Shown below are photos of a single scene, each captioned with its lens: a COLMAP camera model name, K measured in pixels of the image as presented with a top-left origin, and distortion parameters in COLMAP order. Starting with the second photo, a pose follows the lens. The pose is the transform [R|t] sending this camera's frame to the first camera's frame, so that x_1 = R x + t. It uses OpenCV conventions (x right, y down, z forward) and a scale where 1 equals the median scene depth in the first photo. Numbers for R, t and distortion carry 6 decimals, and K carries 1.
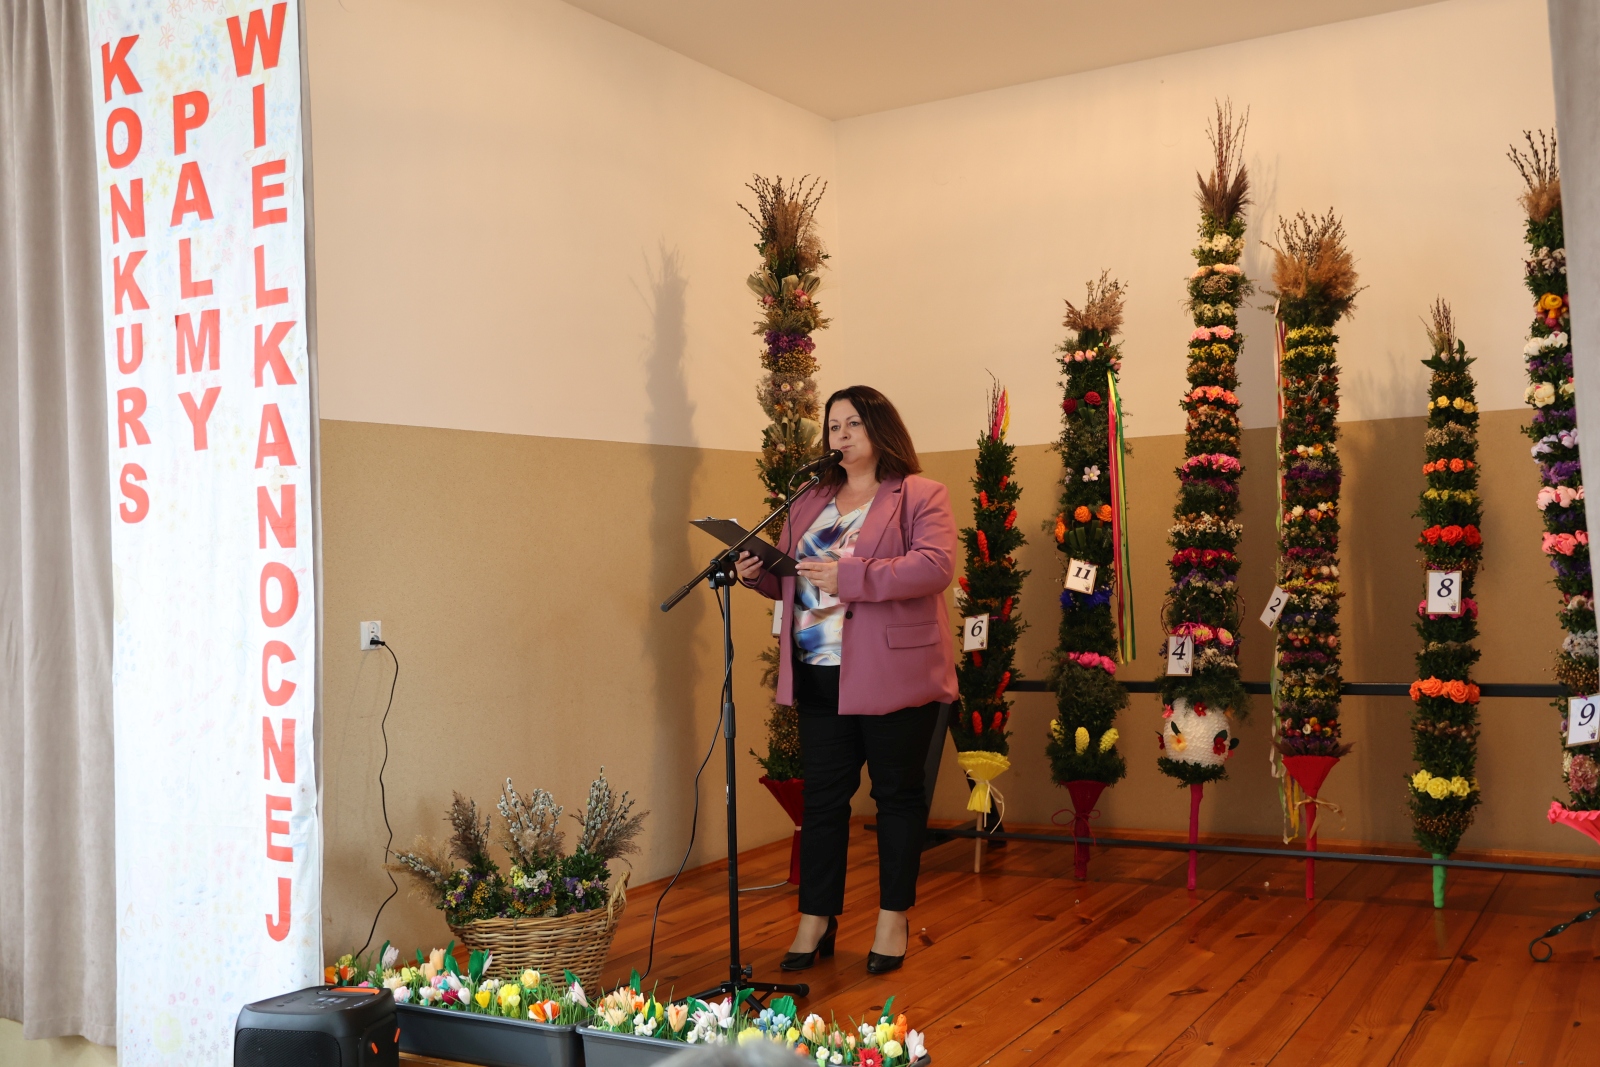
lens RADIAL K [[1595.4, 0, 800.0], [0, 1595.4, 533.5], [0, 0, 1]] dist [-0.007436, 0.003876]
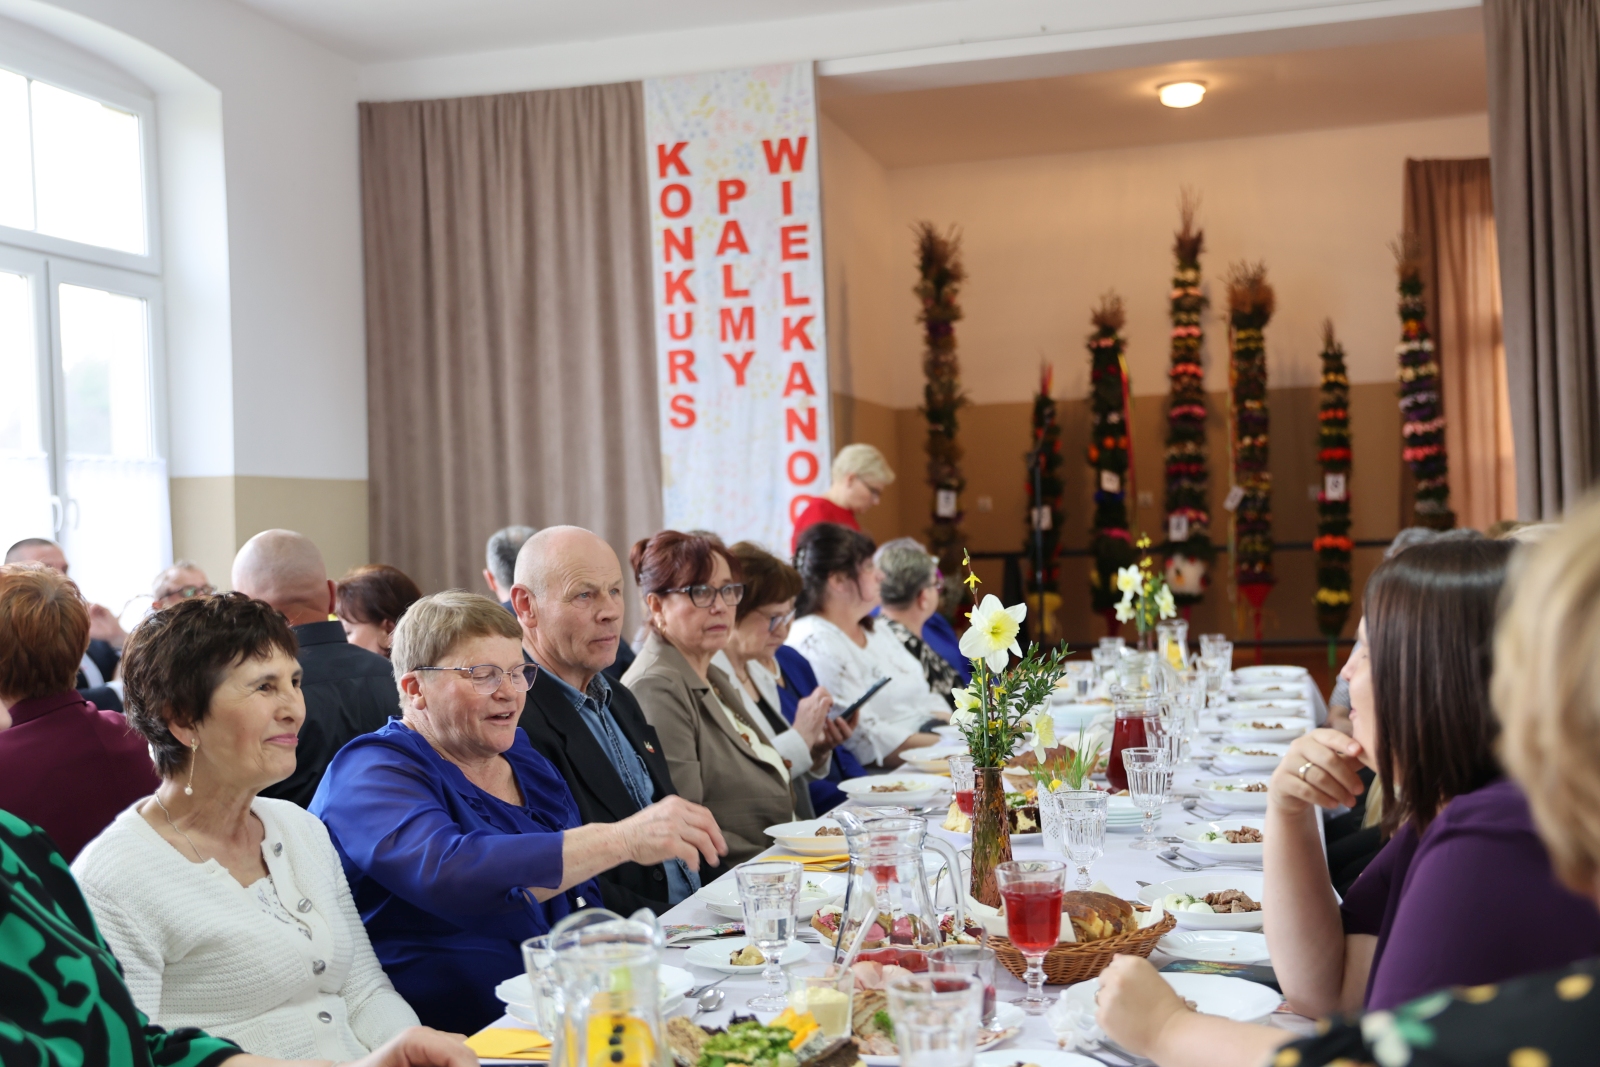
lens RADIAL K [[1806.3, 0, 800.0], [0, 1806.3, 533.5], [0, 0, 1]] dist [-0.000727, -0.009077]
pose [[0.965106, 0.002110, 0.261850, -0.662728], [-0.003562, 0.999981, 0.005070, 0.078255], [-0.261834, -0.005826, 0.965095, -0.735435]]
